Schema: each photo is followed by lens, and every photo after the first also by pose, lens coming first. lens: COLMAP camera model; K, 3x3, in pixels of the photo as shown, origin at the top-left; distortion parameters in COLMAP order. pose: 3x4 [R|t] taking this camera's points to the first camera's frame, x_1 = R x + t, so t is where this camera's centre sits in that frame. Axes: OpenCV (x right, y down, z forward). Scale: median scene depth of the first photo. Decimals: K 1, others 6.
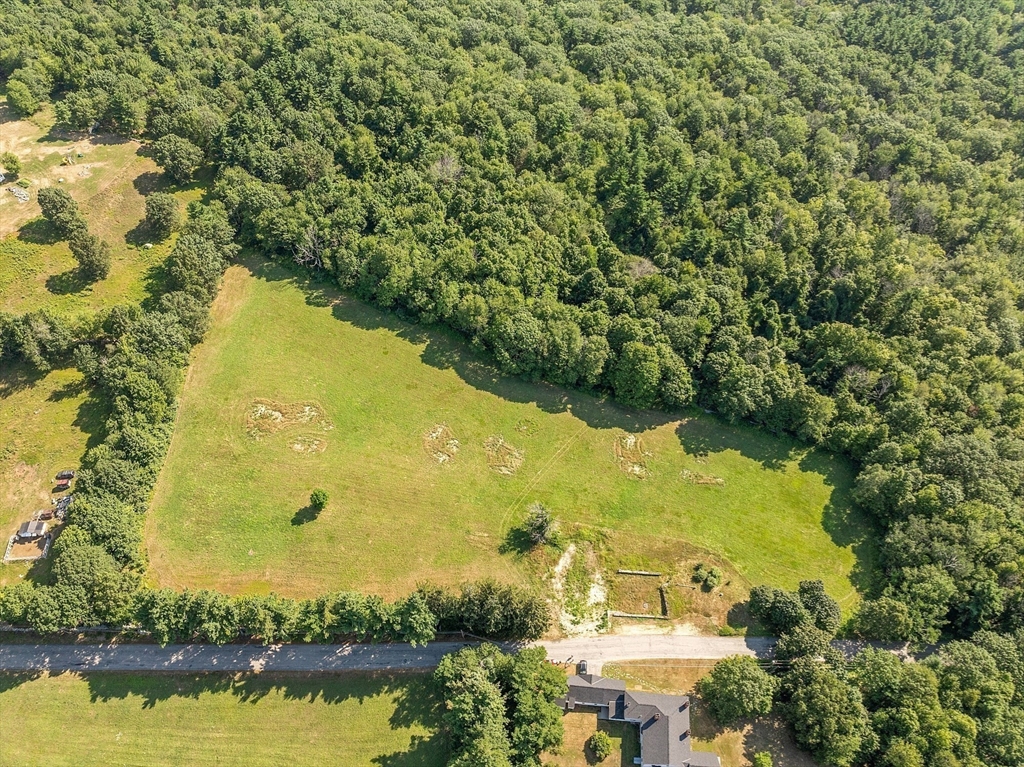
lens RADIAL K [[734.3, 0, 507.7], [0, 734.3, 368.3], [0, 0, 1]] dist [-0.041452, 0.003866]
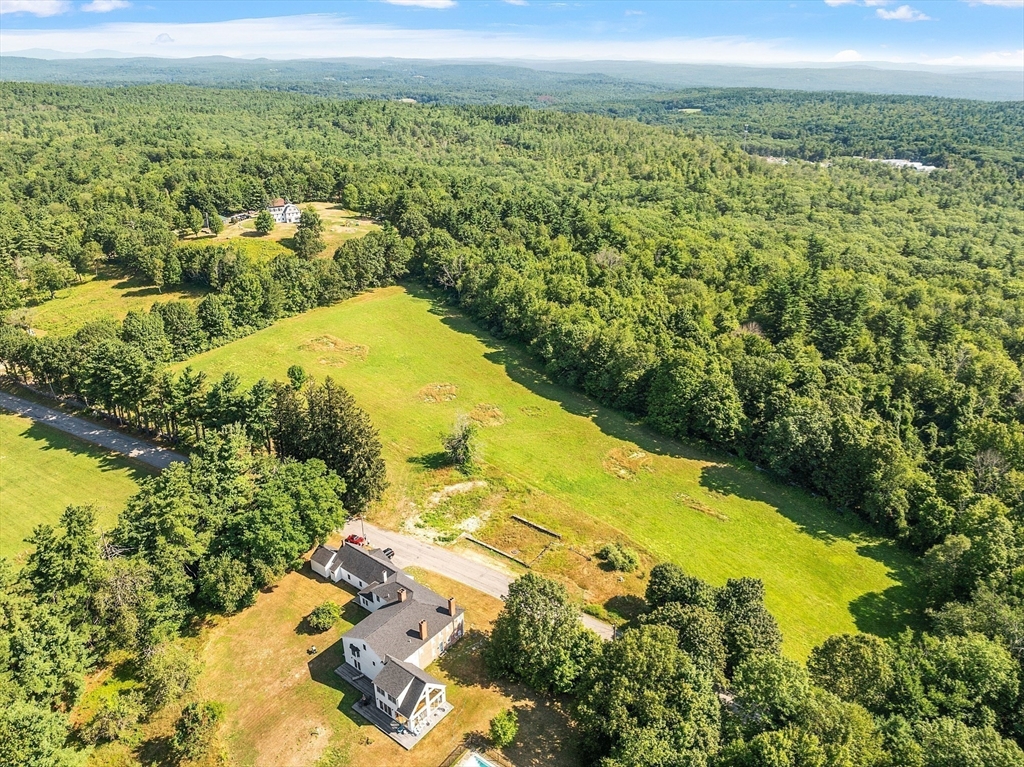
lens RADIAL K [[723.5, 0, 509.8], [0, 723.5, 364.6], [0, 0, 1]] dist [-0.042242, 0.005610]
pose [[0.845927, 0.198251, -0.495080, 0.389737], [-0.416057, 0.826086, -0.380103, 0.347942], [0.333623, 0.527521, 0.781292, 0.271962]]
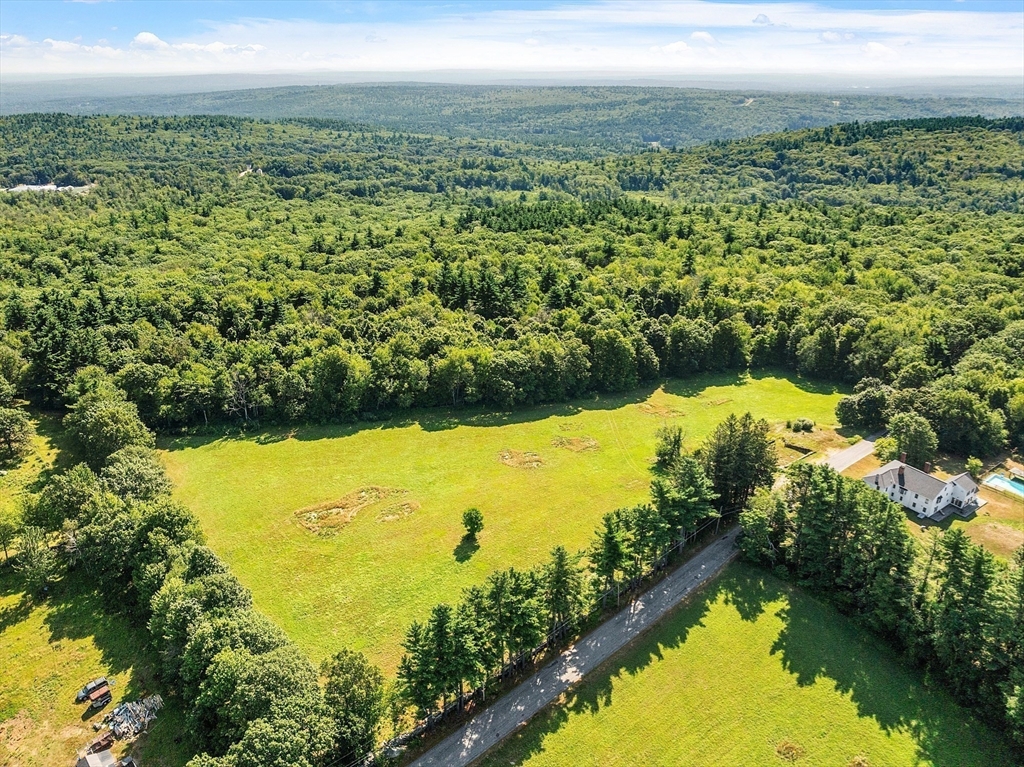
lens RADIAL K [[726.4, 0, 514.2], [0, 726.4, 367.9], [0, 0, 1]] dist [-0.061382, 0.030738]
pose [[0.768504, -0.266150, 0.581863, -0.543023], [0.516438, 0.794889, -0.318502, 0.271626], [-0.377747, 0.545267, 0.748326, 0.234574]]
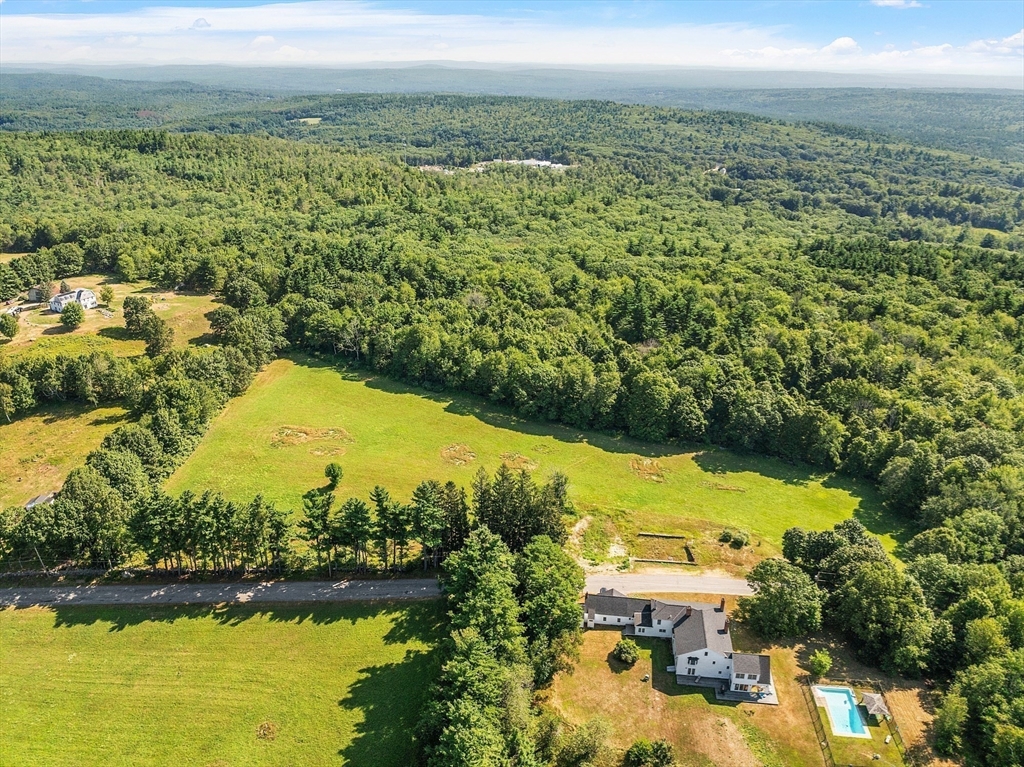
lens RADIAL K [[723.5, 0, 509.8], [0, 723.5, 364.6], [0, 0, 1]] dist [-0.042242, 0.005610]
pose [[0.999389, 0.004491, -0.034661, 0.012762], [-0.020943, 0.870889, -0.491033, 0.440001], [0.027981, 0.491458, 0.870451, 0.065319]]
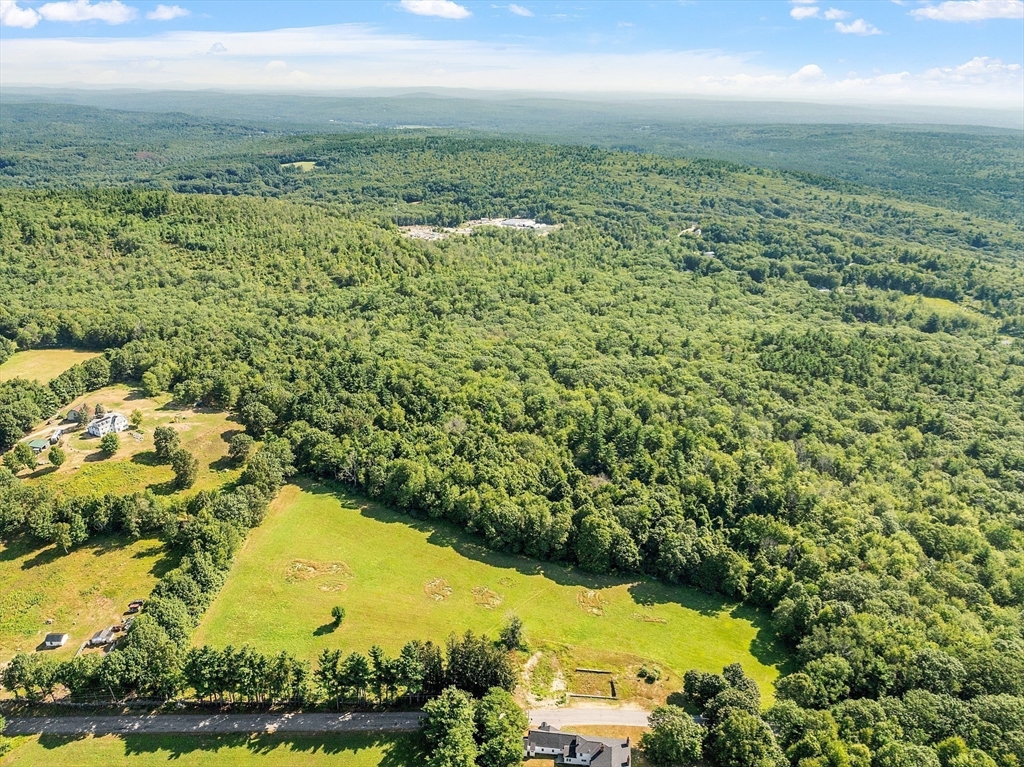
lens RADIAL K [[724.3, 0, 509.3], [0, 724.3, 353.6], [0, 0, 1]] dist [-0.038036, -0.001475]
pose [[0.999744, 0.004623, -0.022164, 0.051230], [-0.015720, 0.846250, -0.532554, 0.379103], [0.016294, 0.532766, 0.846106, -0.233541]]
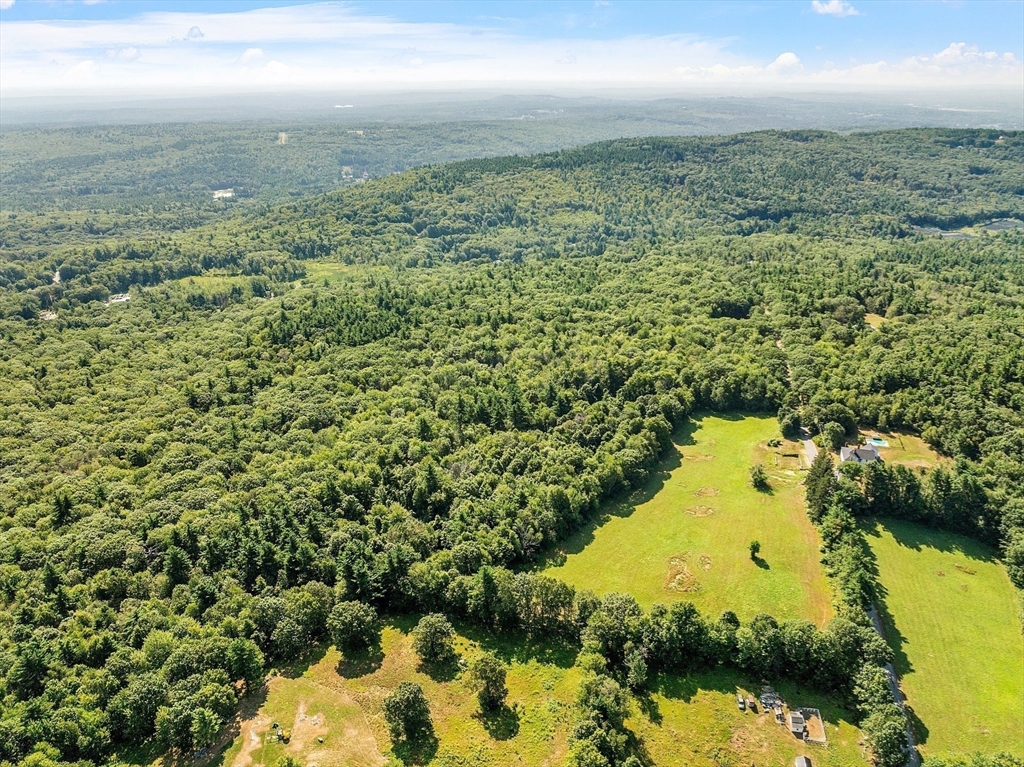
lens RADIAL K [[714.3, 0, 507.5], [0, 714.3, 365.3], [0, 0, 1]] dist [-0.032427, -0.005788]
pose [[0.212826, -0.382954, 0.898917, -1.310122], [0.780585, 0.619996, 0.079319, -0.489719], [-0.587700, 0.684800, 0.430880, 0.333489]]
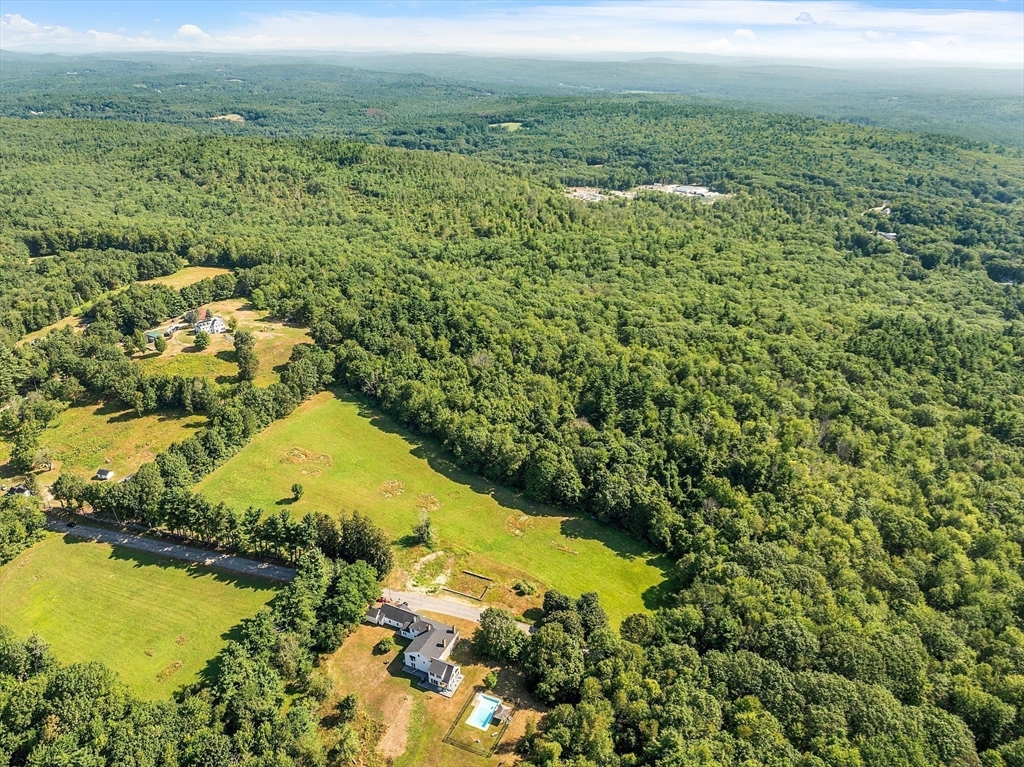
lens RADIAL K [[714.3, 0, 507.5], [0, 714.3, 365.3], [0, 0, 1]] dist [-0.032427, -0.005788]
pose [[0.945608, 0.126128, -0.299863, 0.460343], [-0.254456, 0.861072, -0.440235, 0.408459], [0.202678, 0.492592, 0.846330, -0.224313]]
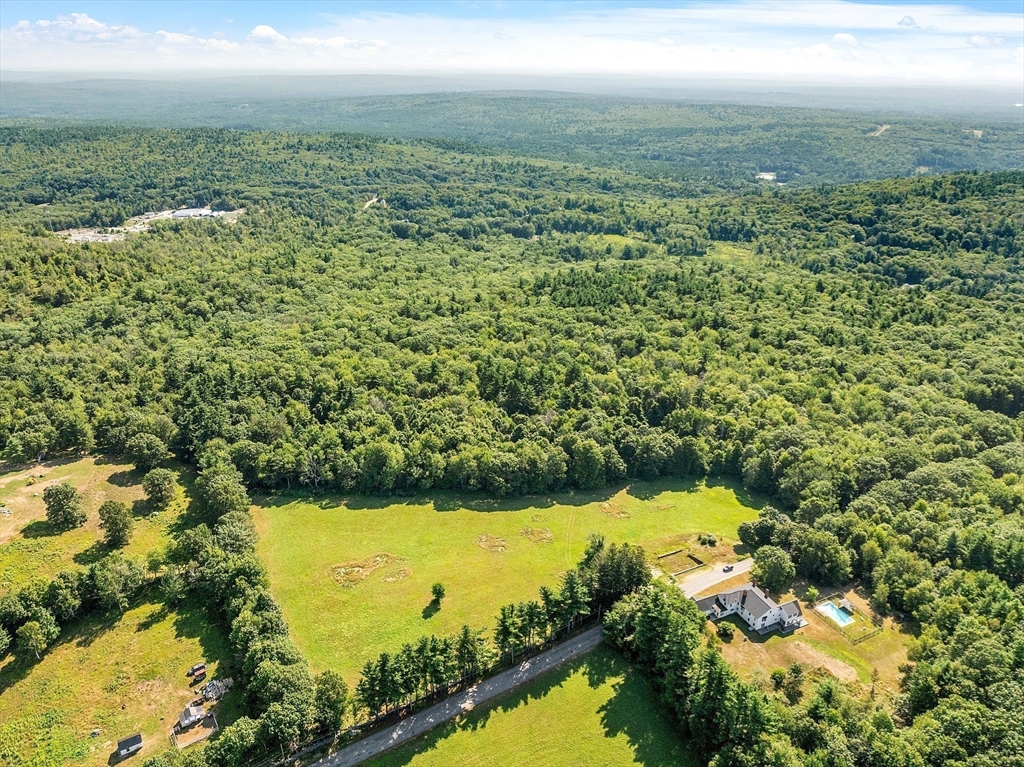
lens RADIAL K [[723.5, 0, 509.8], [0, 723.5, 364.6], [0, 0, 1]] dist [-0.042242, 0.005610]
pose [[0.872126, -0.198068, 0.447398, -0.521263], [0.392985, 0.828295, -0.399362, 0.331310], [-0.291477, 0.524115, 0.800215, -0.181290]]
